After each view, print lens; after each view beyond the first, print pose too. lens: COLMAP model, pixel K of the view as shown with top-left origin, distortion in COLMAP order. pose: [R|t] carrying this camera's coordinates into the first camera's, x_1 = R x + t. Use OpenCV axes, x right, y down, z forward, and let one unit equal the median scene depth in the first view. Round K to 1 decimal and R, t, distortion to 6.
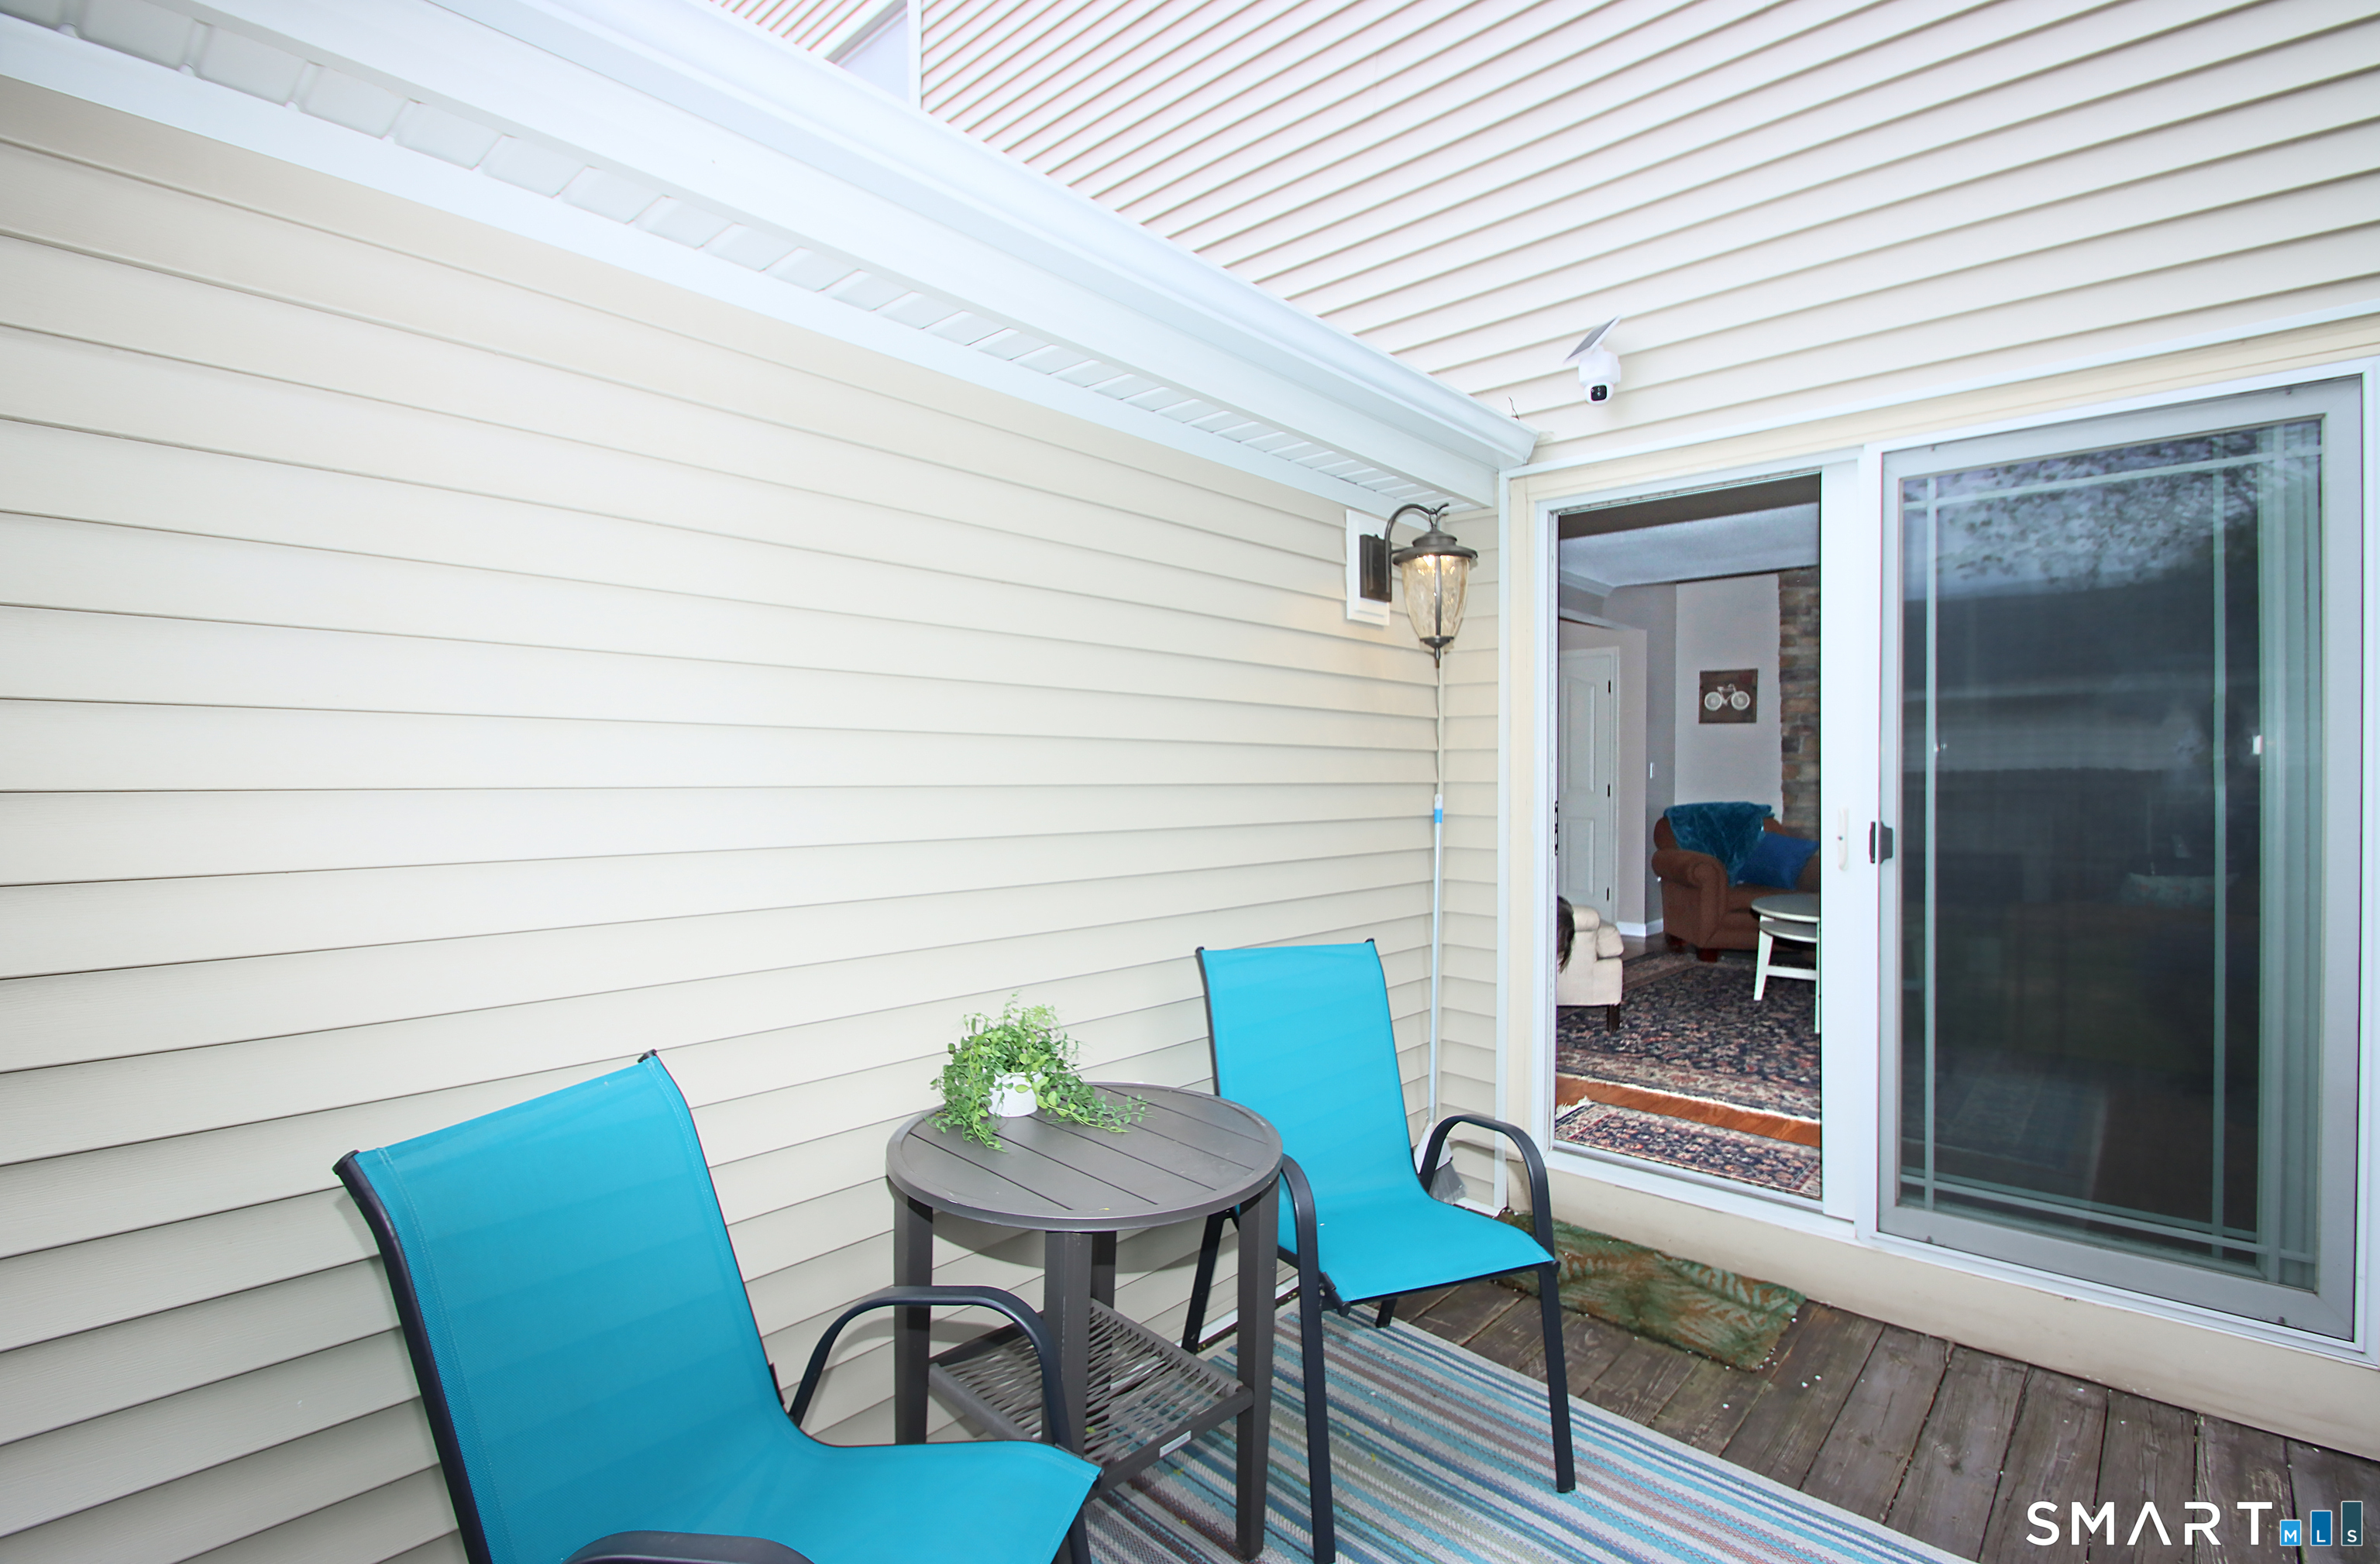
lens RADIAL K [[1115.0, 0, 1199.1], [0, 1115.0, 780.5], [0, 0, 1]] dist [-0.000506, -0.005889]
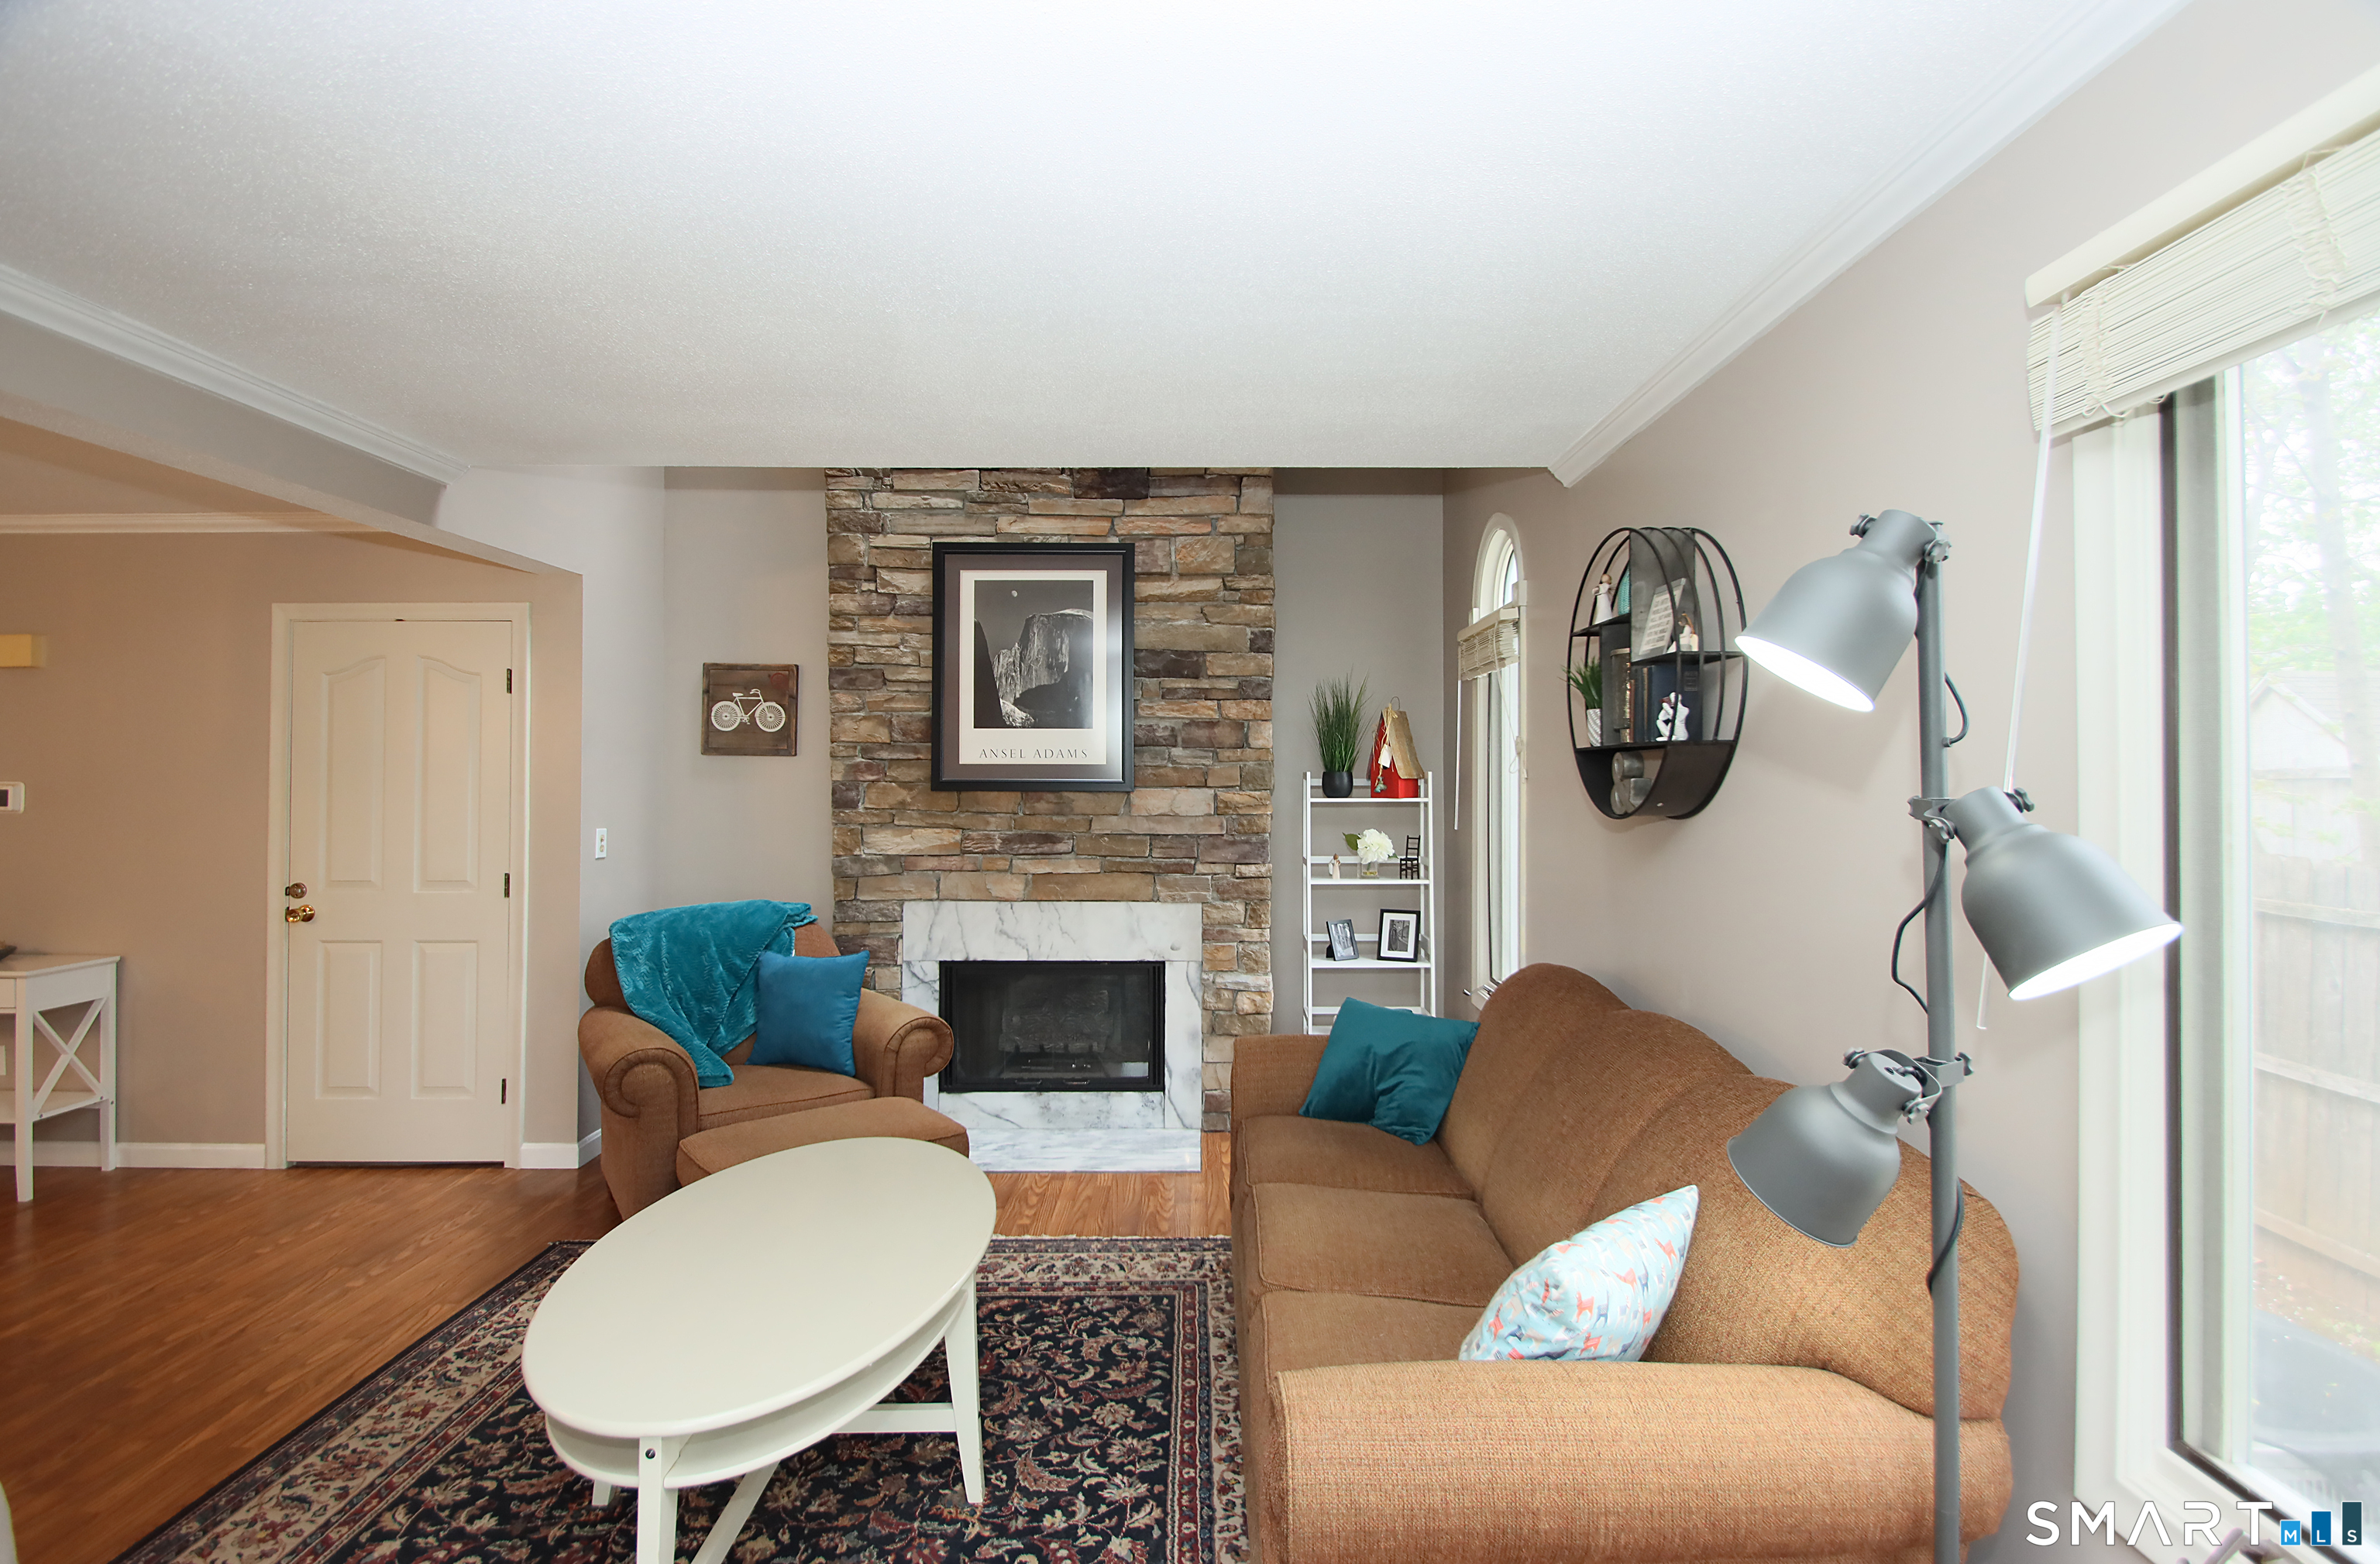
lens RADIAL K [[1115.0, 0, 1211.1], [0, 1115.0, 777.5], [0, 0, 1]] dist [-0.000506, -0.005889]
pose [[0.739700, 0.004714, 0.672920, 0.263136], [-0.001107, 0.999983, -0.005788, -0.037002], [-0.672936, 0.003537, 0.739693, 0.411718]]
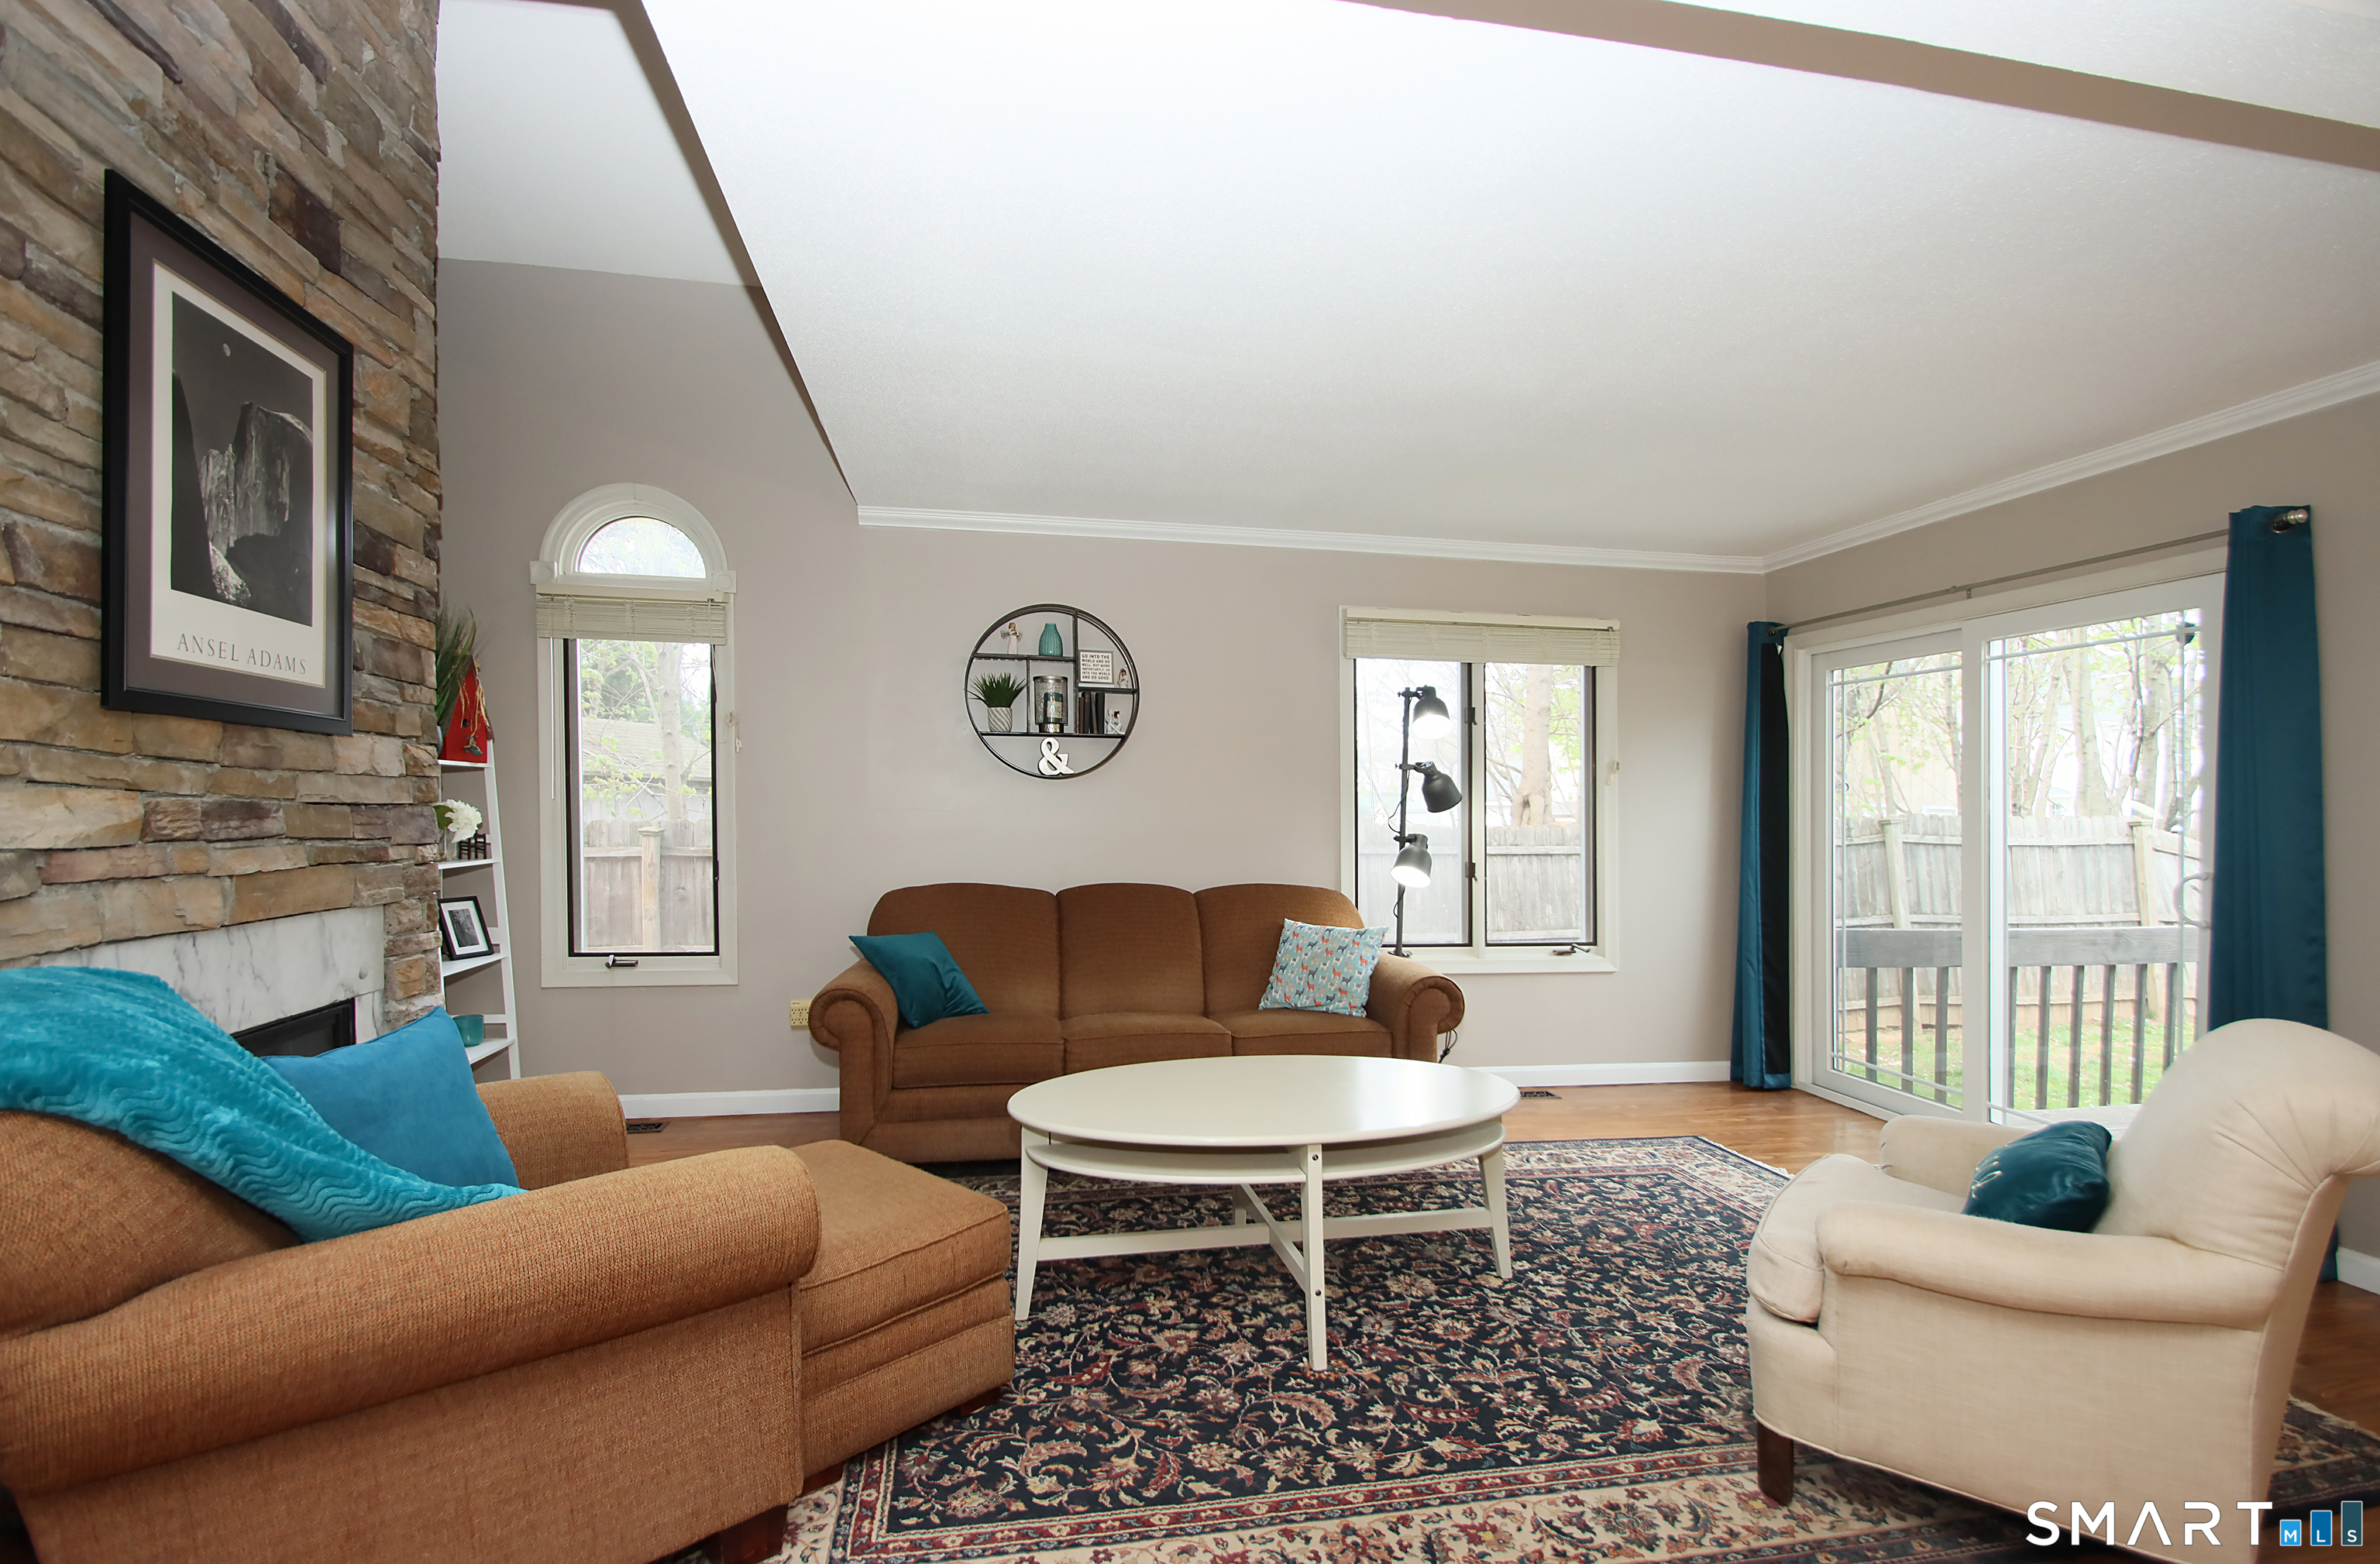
lens RADIAL K [[1115.0, 0, 1173.7], [0, 1115.0, 818.7], [0, 0, 1]] dist [-0.000506, -0.005889]
pose [[-0.776613, -0.003853, 0.629966, 0.180291], [0.003553, 0.999939, 0.010497, -0.008865], [-0.629968, 0.010390, -0.776552, 0.974261]]
